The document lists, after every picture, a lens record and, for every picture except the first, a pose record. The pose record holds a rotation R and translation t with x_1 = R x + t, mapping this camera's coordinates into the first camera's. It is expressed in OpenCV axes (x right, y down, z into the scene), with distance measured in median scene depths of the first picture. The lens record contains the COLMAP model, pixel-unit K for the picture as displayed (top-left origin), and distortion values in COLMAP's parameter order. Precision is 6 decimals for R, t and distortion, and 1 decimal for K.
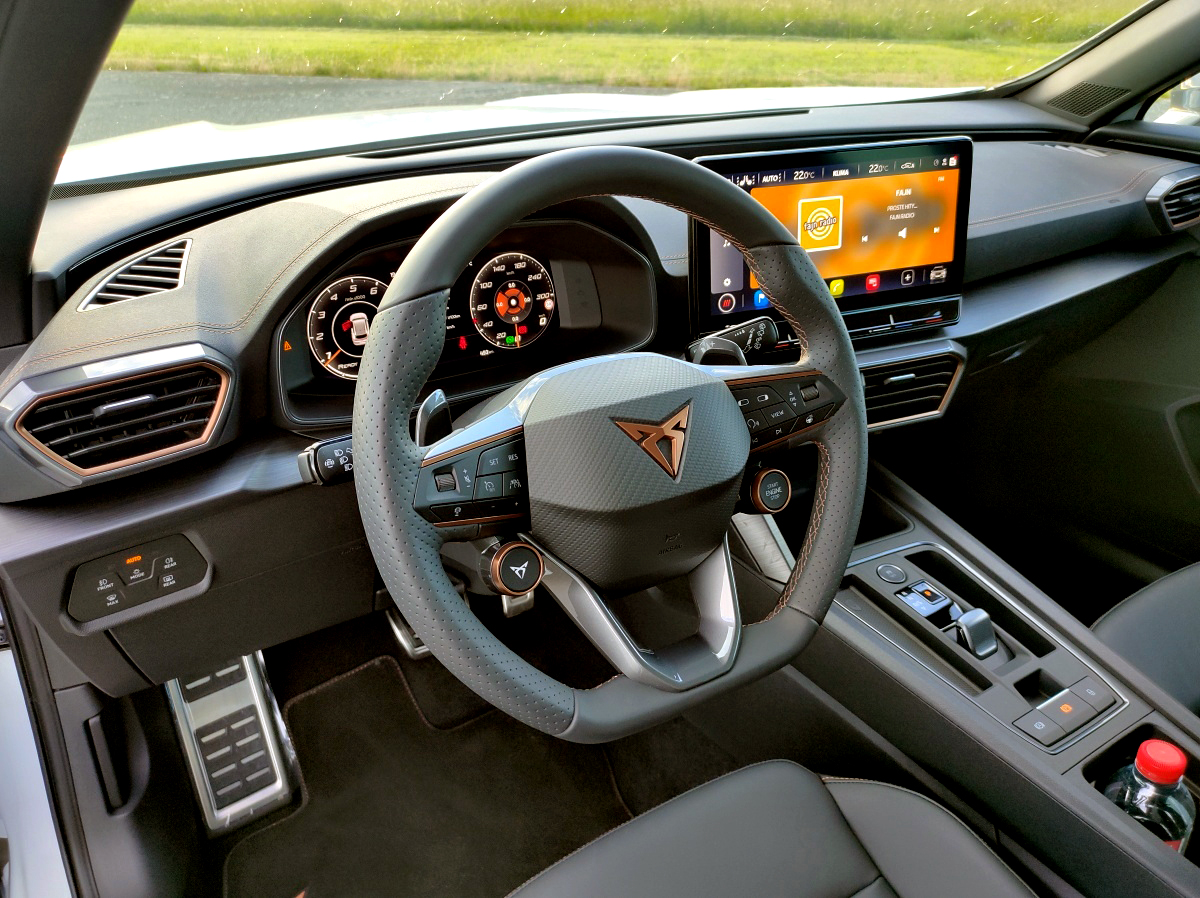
lens RADIAL K [[940.3, 0, 600.0], [0, 940.3, 449.0], [0, 0, 1]] dist [0.051421, -0.055823]
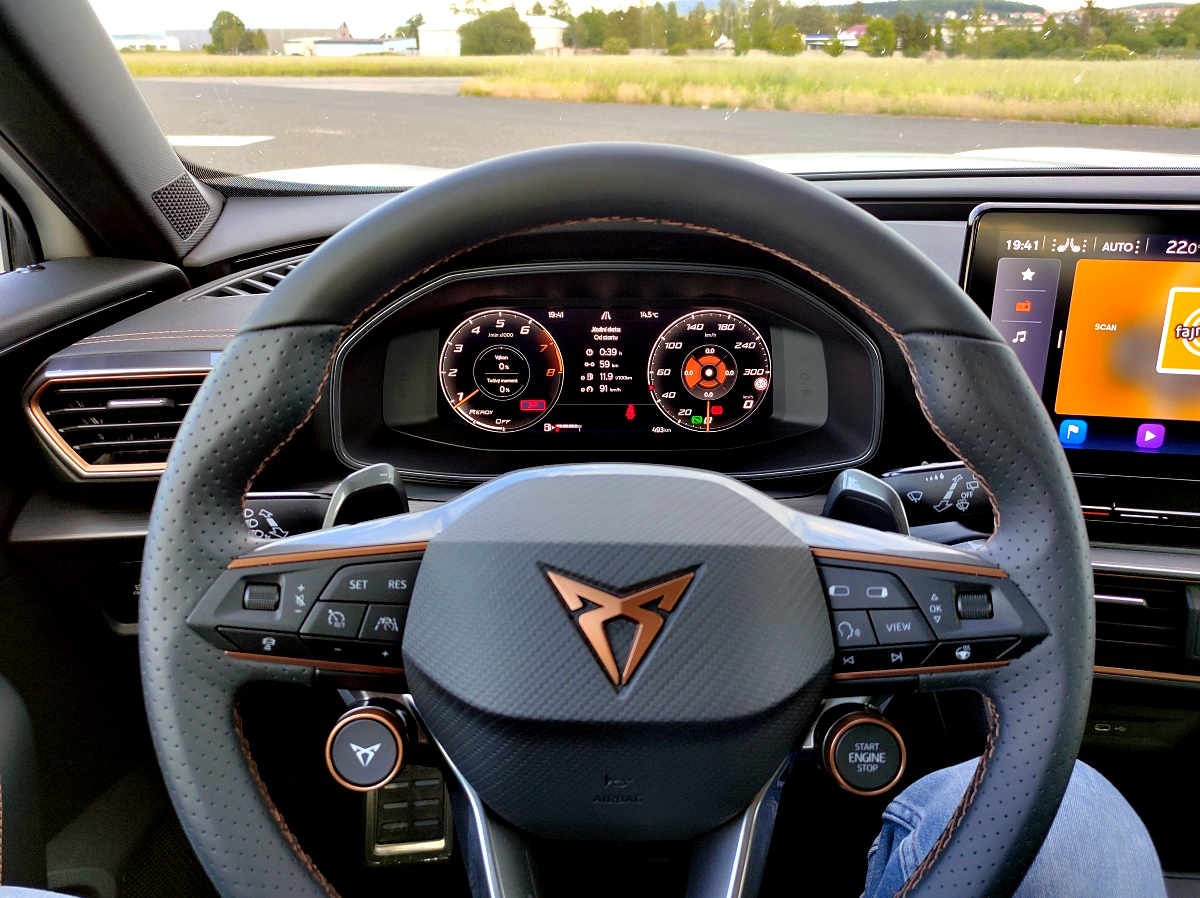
lens RADIAL K [[940.3, 0, 600.0], [0, 940.3, 449.0], [0, 0, 1]] dist [0.051421, -0.055823]
pose [[0.842435, 0.204869, -0.498328, 0.227391], [-0.236078, 0.971734, 0.000398, -0.075425], [0.484324, 0.117309, 0.866988, 0.302594]]
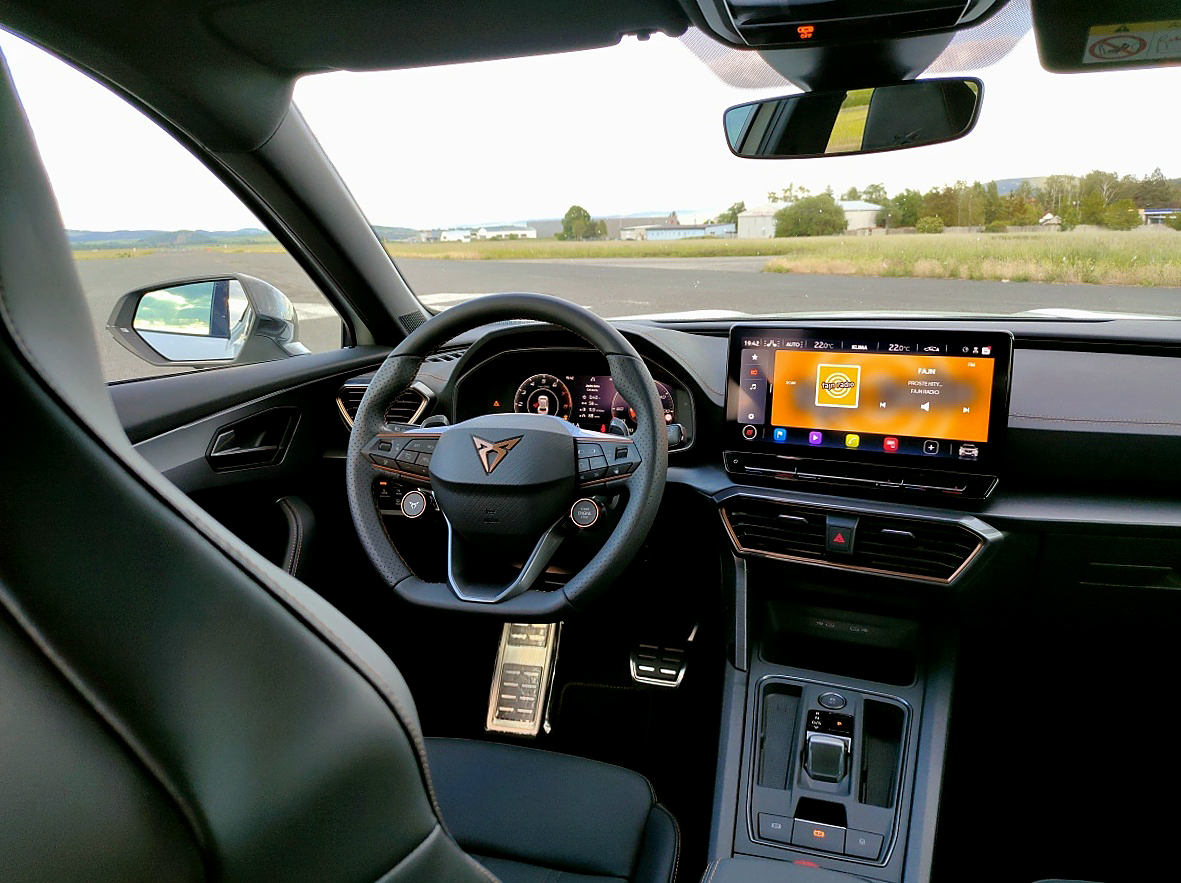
lens RADIAL K [[925.4, 0, 590.5], [0, 925.4, 441.5], [0, 0, 1]] dist [0.051421, -0.055823]
pose [[0.617757, 0.155960, -0.770748, 0.993364], [-0.331564, 0.940410, -0.075459, 0.027804], [0.713050, 0.302168, 0.632656, 0.032601]]
